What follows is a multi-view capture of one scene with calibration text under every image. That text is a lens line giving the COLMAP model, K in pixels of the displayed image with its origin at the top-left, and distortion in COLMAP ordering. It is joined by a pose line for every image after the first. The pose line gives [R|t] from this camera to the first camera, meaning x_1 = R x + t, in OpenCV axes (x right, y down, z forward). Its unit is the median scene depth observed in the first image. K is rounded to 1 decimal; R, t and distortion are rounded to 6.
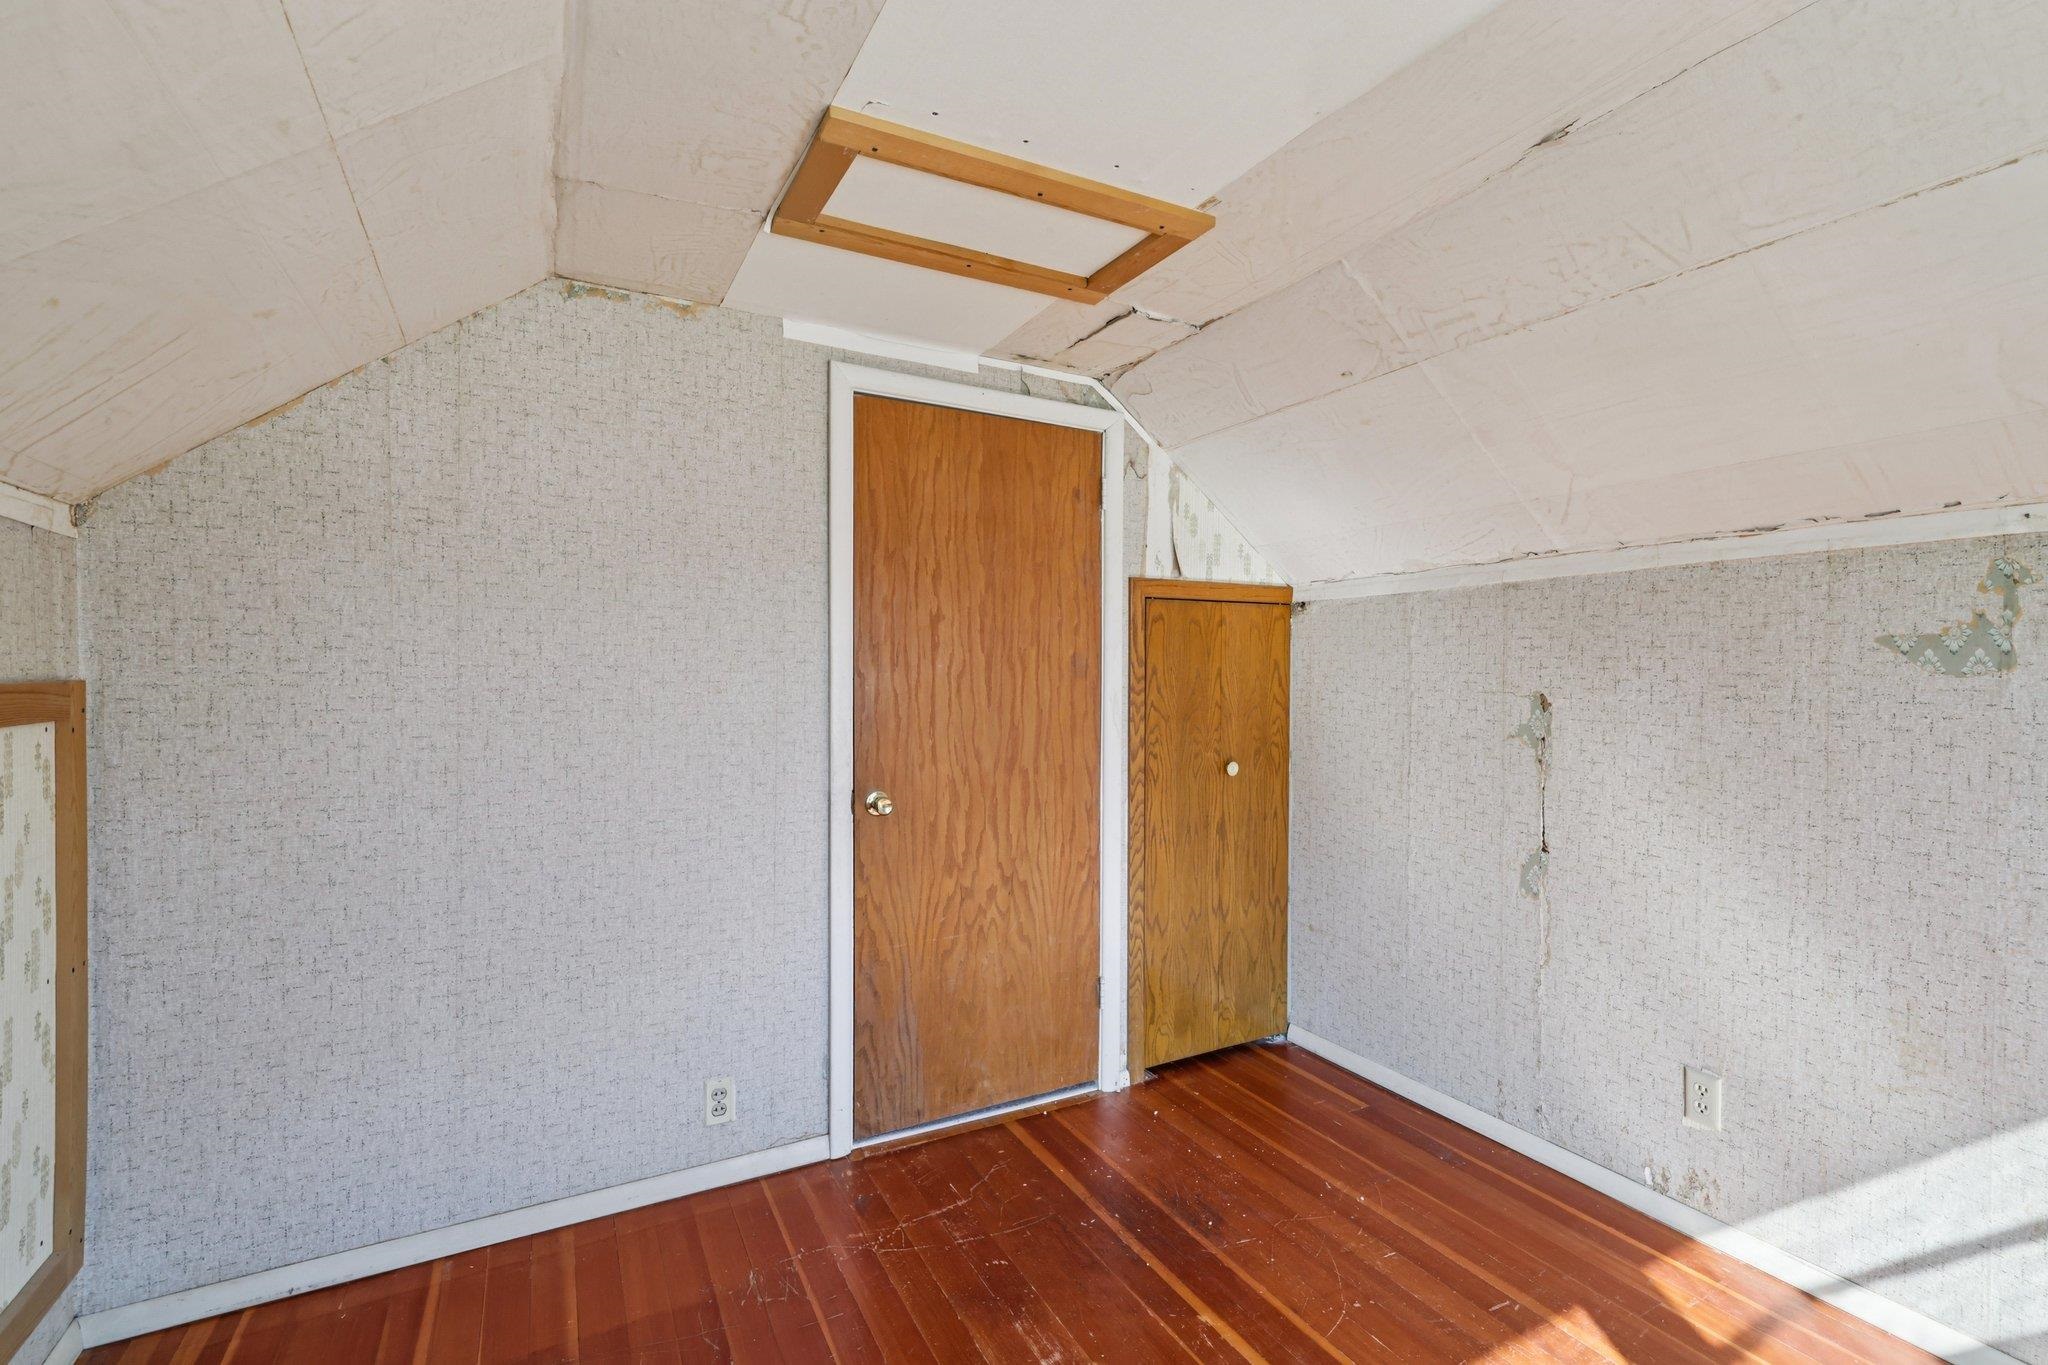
lens RADIAL K [[888.0, 0, 1029.7], [0, 888.0, 678.9], [0, 0, 1]] dist [0.001379, 0.000434]
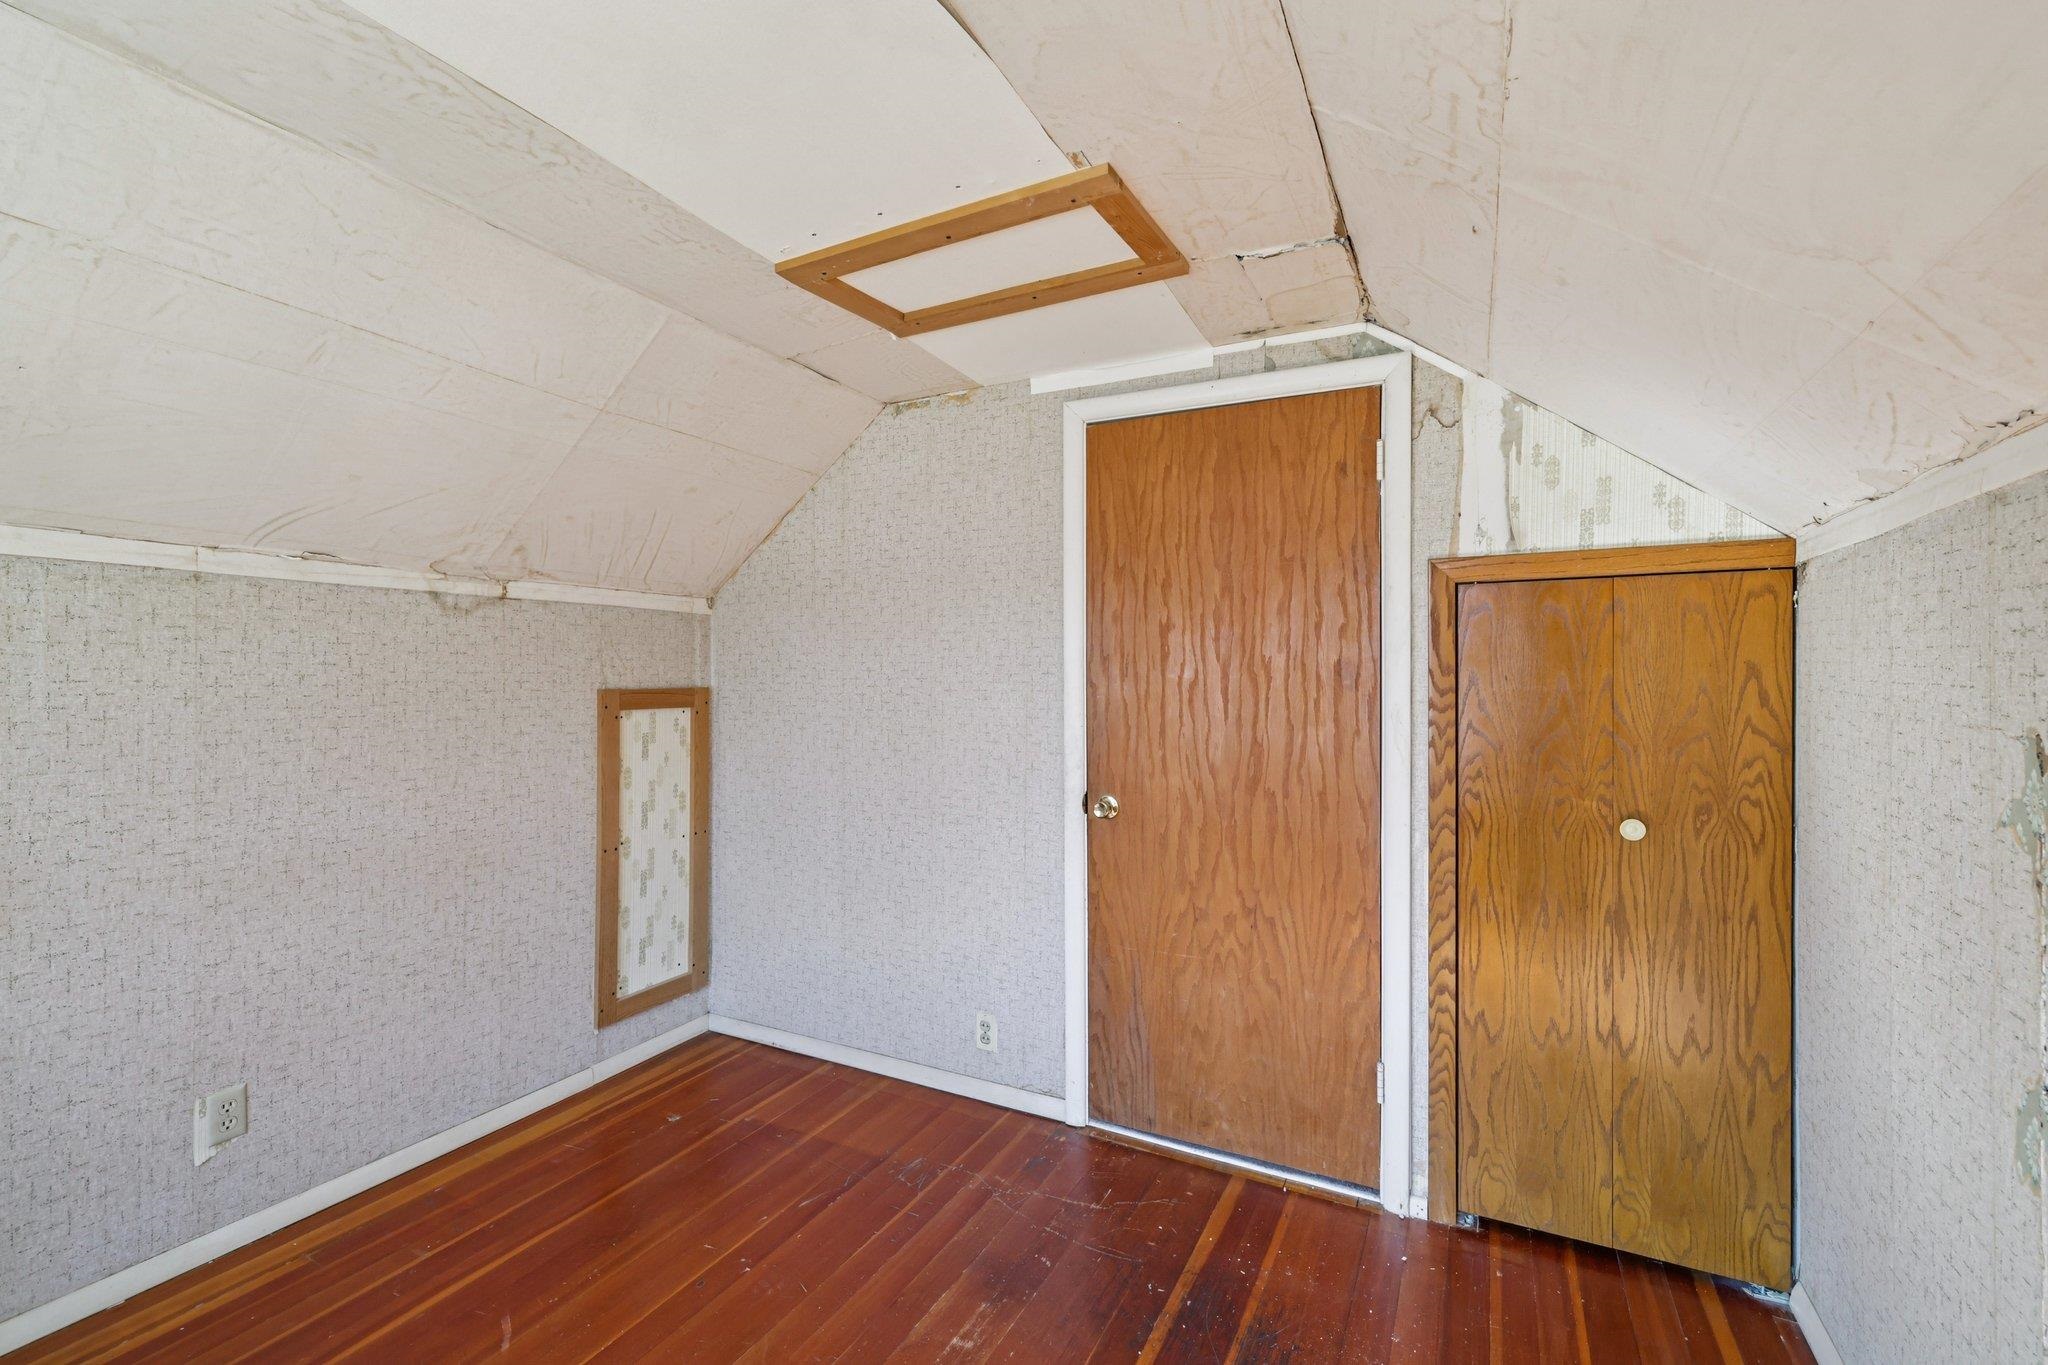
lens RADIAL K [[888.0, 0, 1031.1], [0, 888.0, 680.3], [0, 0, 1]] dist [0.001379, 0.000434]
pose [[0.566403, -0.000619, -0.824128, 0.630810], [-0.003917, 0.999986, -0.003443, -0.006289], [0.824119, 0.005179, 0.566392, 0.318651]]
